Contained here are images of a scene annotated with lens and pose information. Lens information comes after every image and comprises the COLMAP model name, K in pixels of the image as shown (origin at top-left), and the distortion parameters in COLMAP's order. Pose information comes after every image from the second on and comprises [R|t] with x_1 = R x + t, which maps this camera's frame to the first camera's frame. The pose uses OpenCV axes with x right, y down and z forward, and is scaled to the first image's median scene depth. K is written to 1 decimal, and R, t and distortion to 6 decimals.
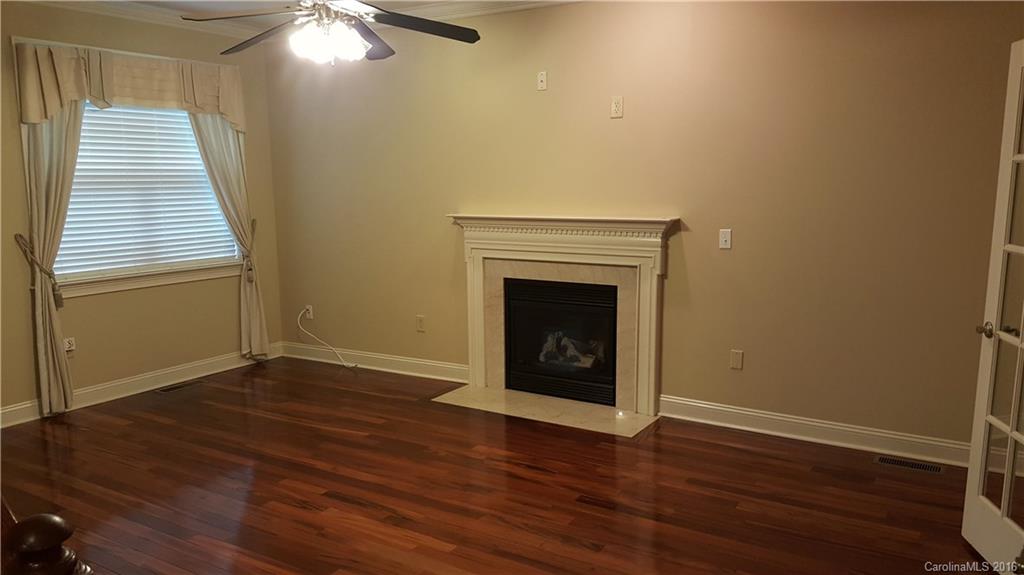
lens RADIAL K [[770.6, 0, 502.9], [0, 770.6, 297.2], [0, 0, 1]] dist [0.163853, -0.246770]
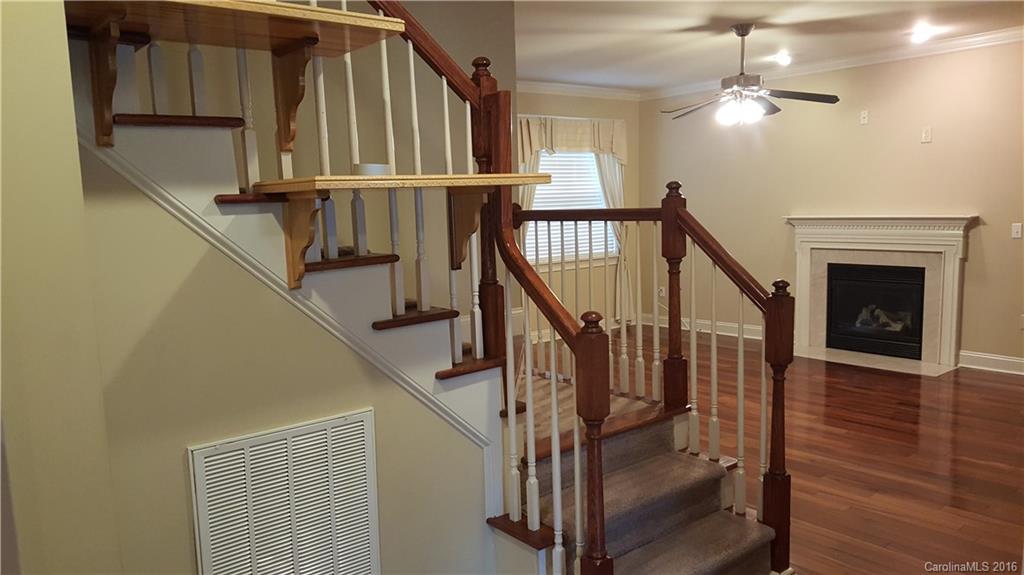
lens RADIAL K [[770.6, 0, 502.9], [0, 770.6, 297.2], [0, 0, 1]] dist [0.163853, -0.246770]
pose [[0.948375, 0.019758, -0.316534, -0.105903], [-0.026643, 0.999493, -0.017438, 0.077210], [0.316029, 0.024971, 0.948421, -0.503189]]
